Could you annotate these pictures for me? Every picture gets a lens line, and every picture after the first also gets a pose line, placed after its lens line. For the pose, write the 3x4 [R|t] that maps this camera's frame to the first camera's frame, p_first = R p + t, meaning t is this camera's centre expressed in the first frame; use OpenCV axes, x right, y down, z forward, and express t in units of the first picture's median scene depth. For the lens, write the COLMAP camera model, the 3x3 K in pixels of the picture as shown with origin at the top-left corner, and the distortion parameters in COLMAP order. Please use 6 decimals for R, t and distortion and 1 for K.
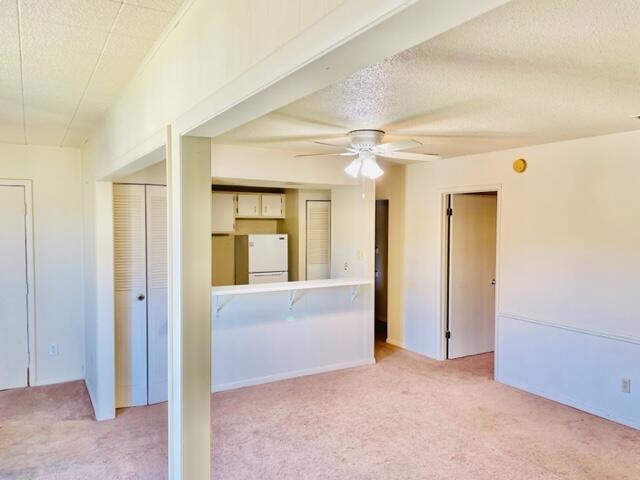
lens RADIAL K [[481.9, 0, 320.0], [0, 481.9, 240.0], [0, 0, 1]] dist [0.044581, -0.067758]
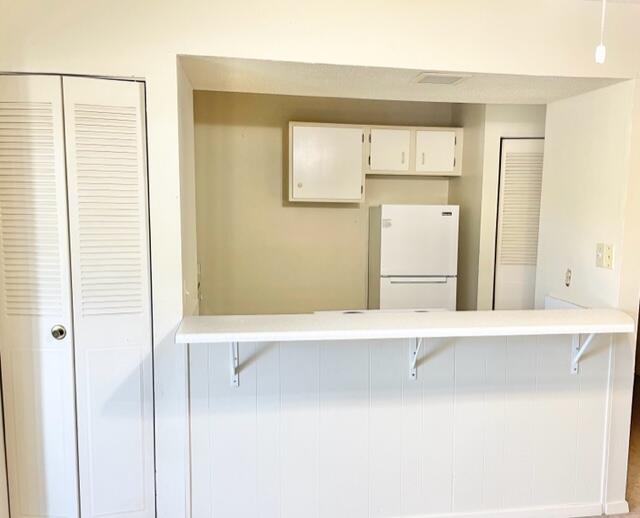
lens RADIAL K [[640.3, 0, 321.0], [0, 640.3, 281.1], [0, 0, 1]] dist [0.011894, 0.014184]
pose [[0.936299, 0.057352, -0.346491, 0.037220], [-0.023342, 0.994557, 0.101545, 0.002685], [0.350429, -0.086988, 0.932541, 0.311744]]
